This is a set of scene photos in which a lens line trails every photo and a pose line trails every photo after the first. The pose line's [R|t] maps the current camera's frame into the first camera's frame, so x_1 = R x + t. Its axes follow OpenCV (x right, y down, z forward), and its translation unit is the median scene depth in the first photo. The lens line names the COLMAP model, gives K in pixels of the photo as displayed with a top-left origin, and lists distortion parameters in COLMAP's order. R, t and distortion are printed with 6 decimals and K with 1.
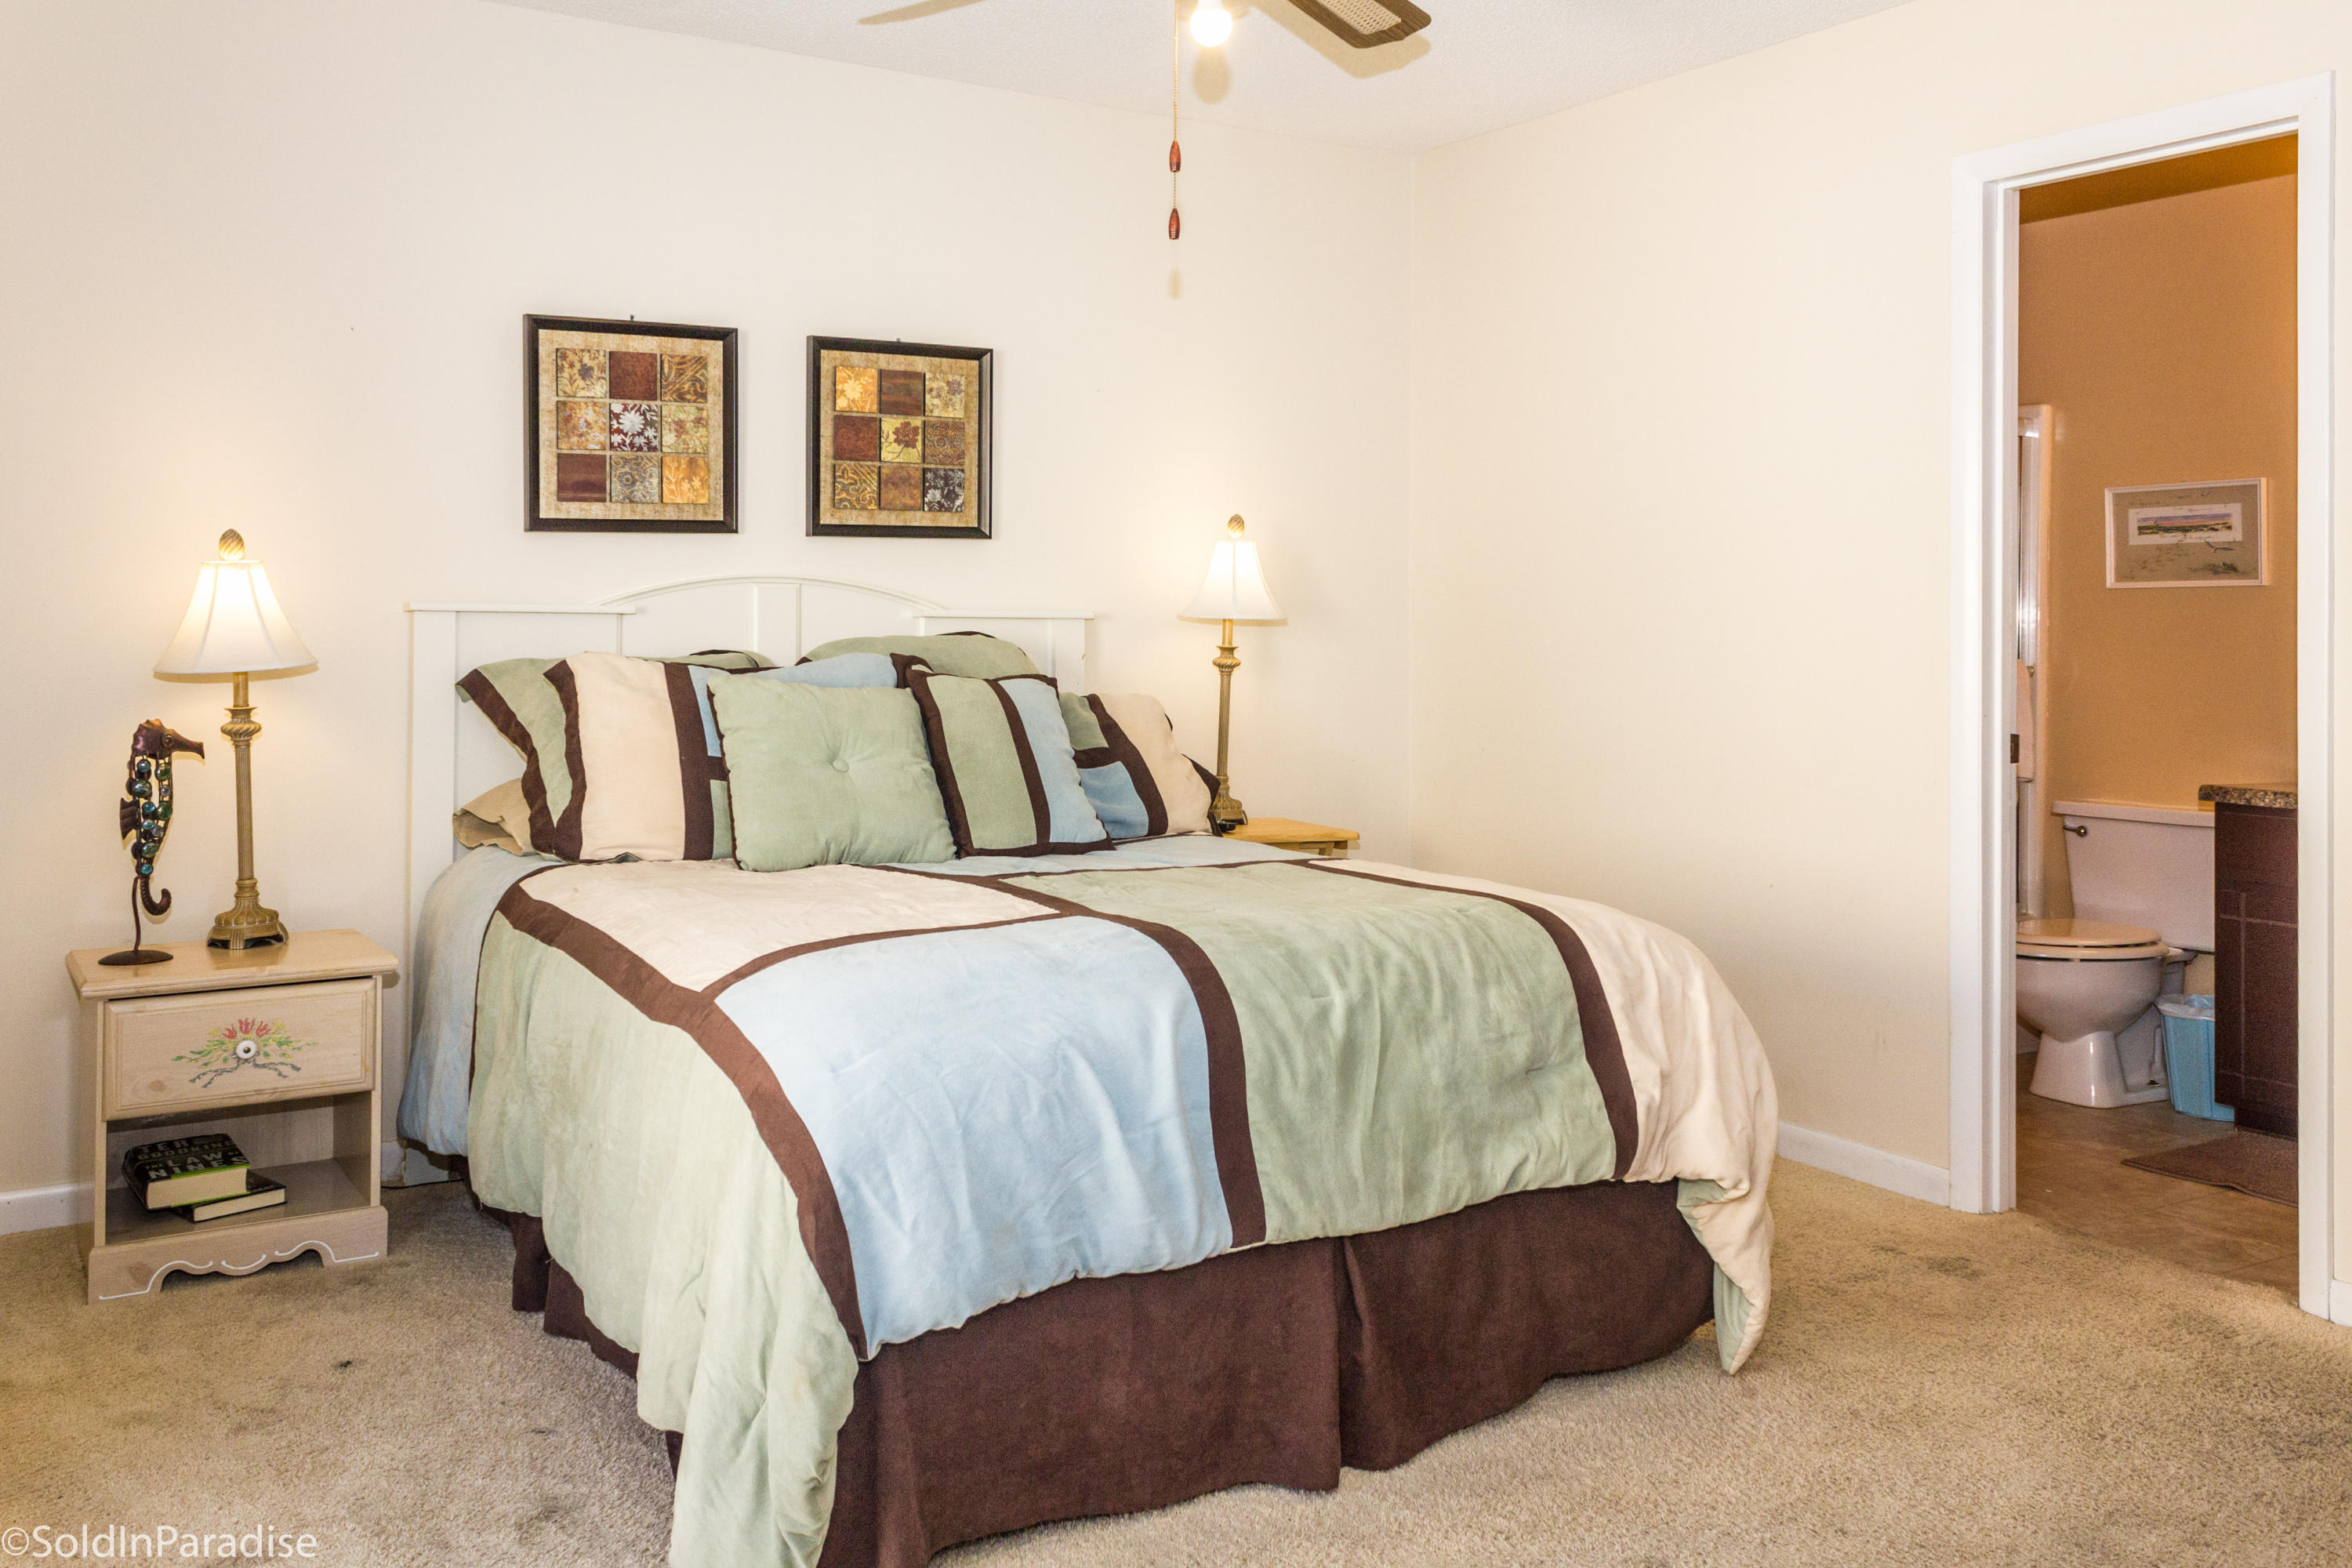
lens RADIAL K [[2040.1, 0, 1124.6], [0, 2040.1, 782.5], [0, 0, 1]] dist [0.126552, -0.097543]
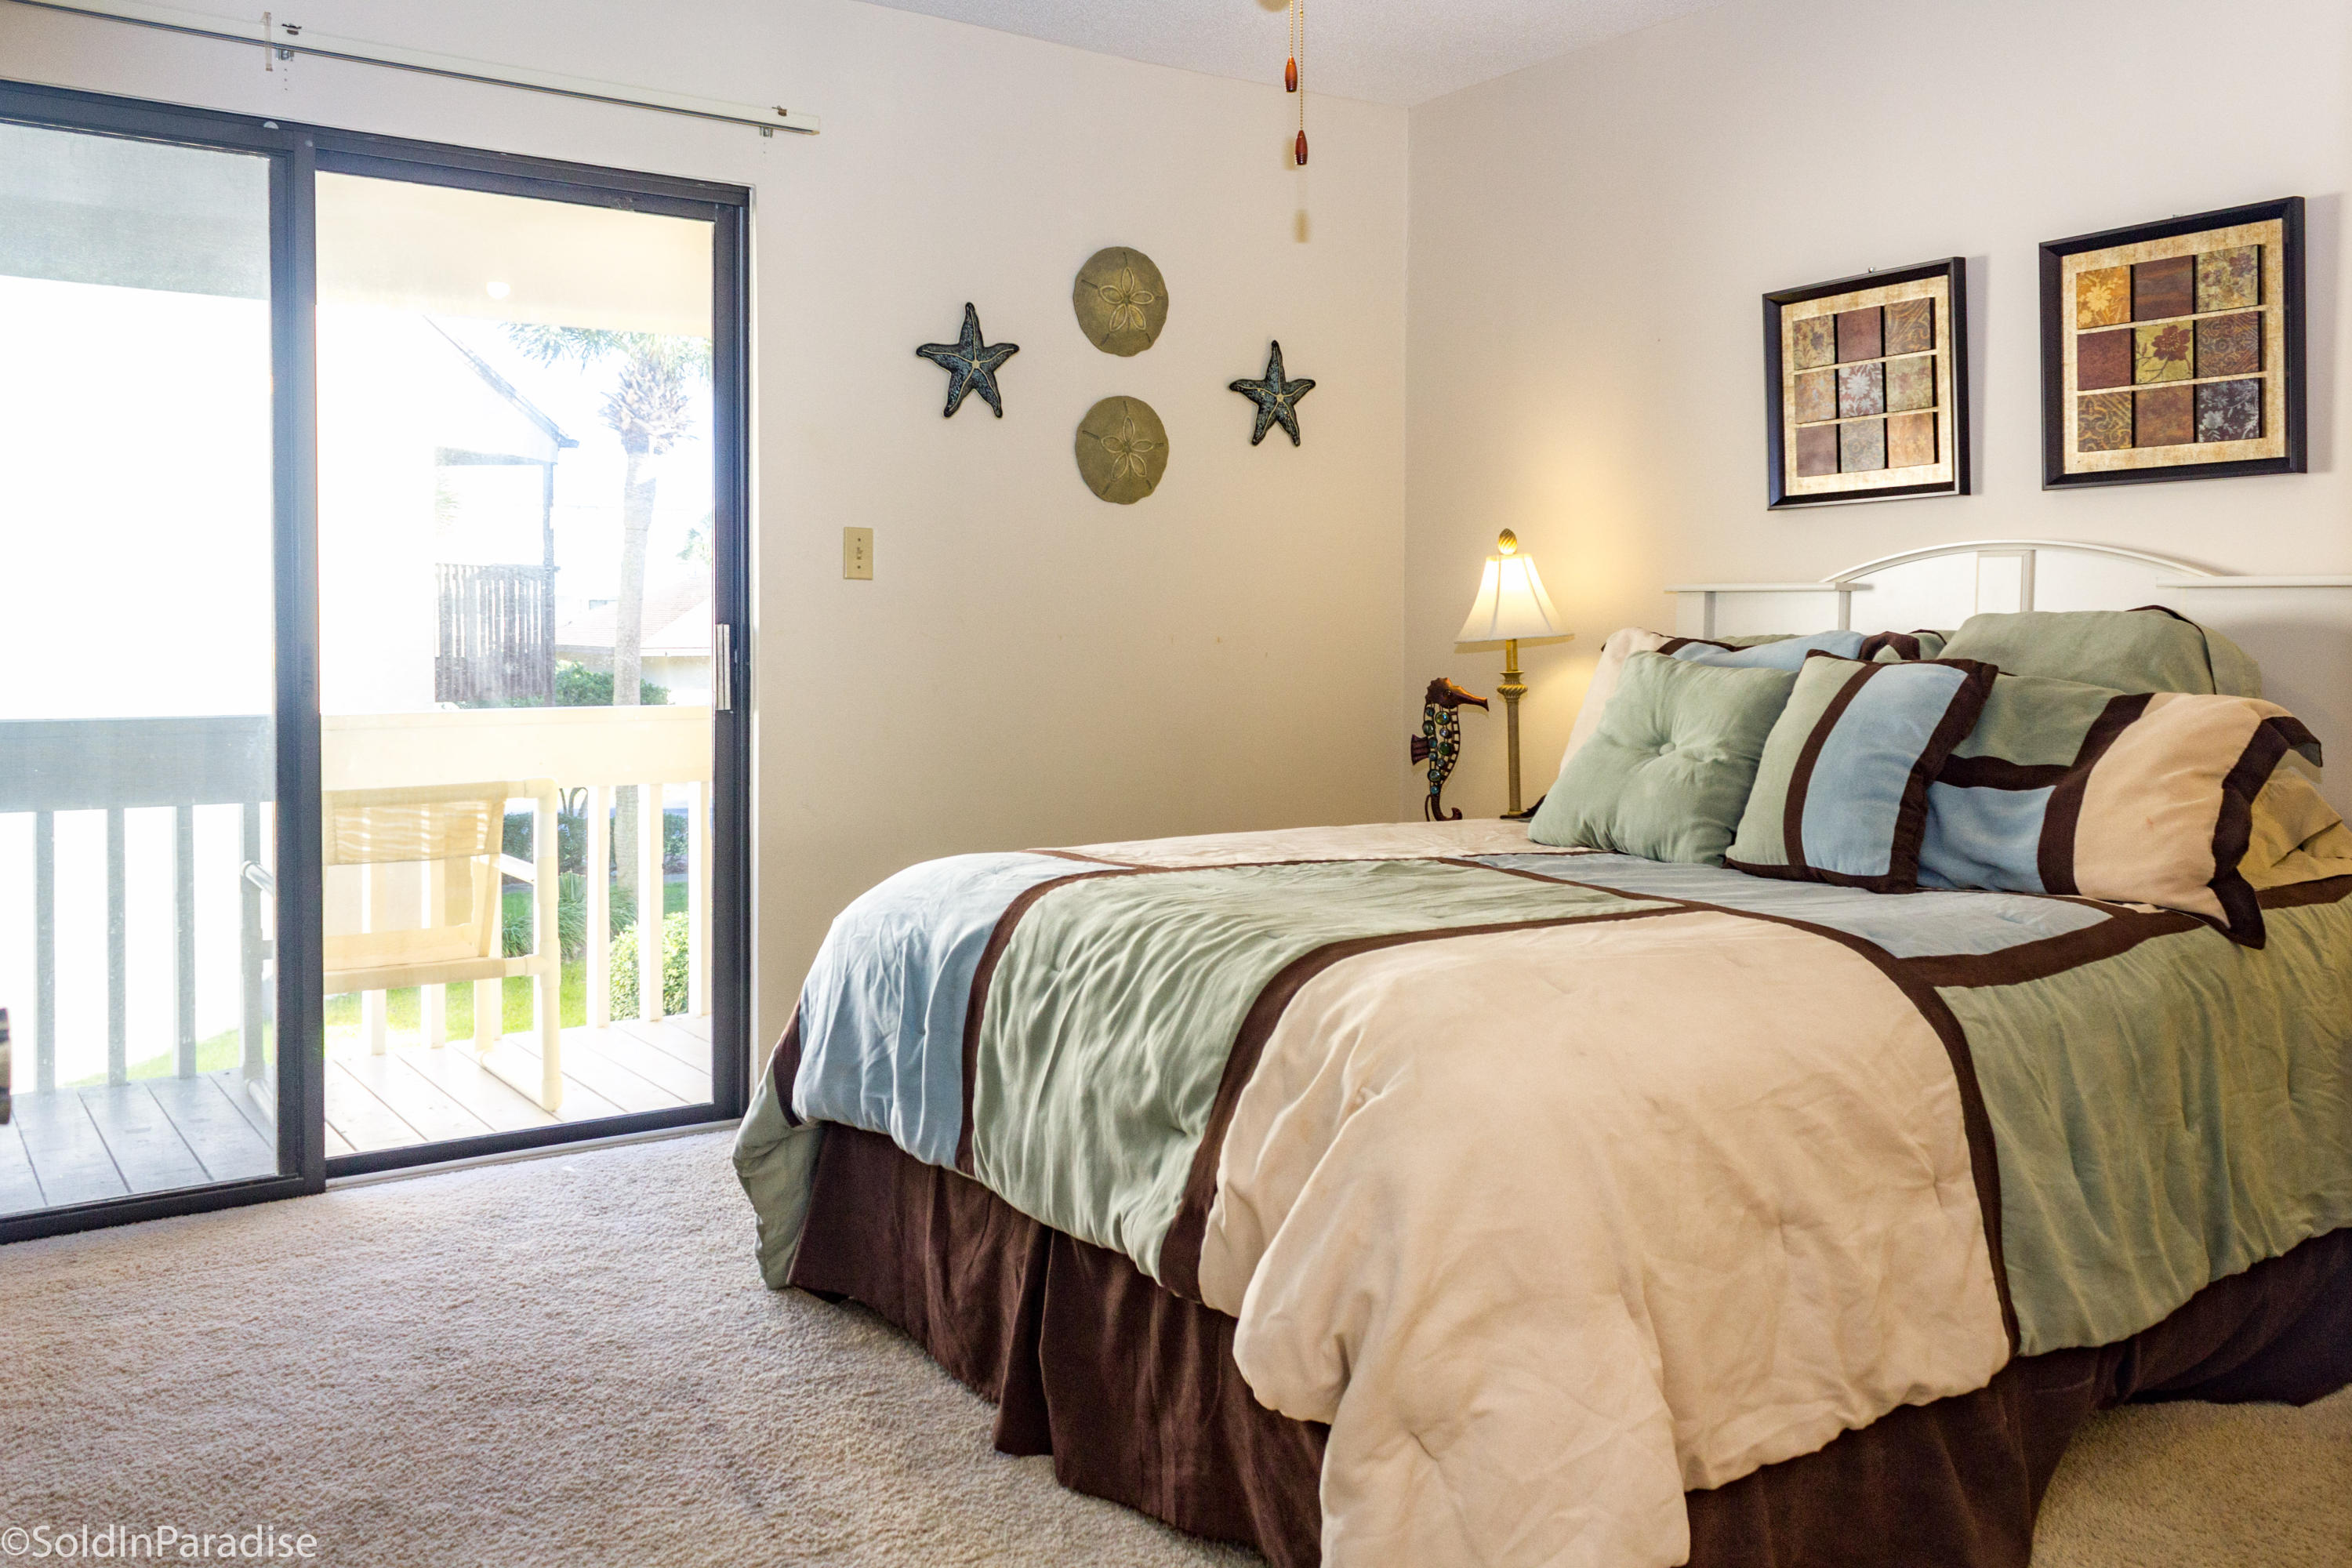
lens RADIAL K [[2040.1, 0, 1124.6], [0, 2040.1, 782.5], [0, 0, 1]] dist [0.126552, -0.097543]
pose [[0.027068, 0.081107, -0.996338, 0.709507], [-0.083837, 0.993376, 0.078588, -0.042863], [0.996112, 0.081402, 0.033688, 0.660890]]
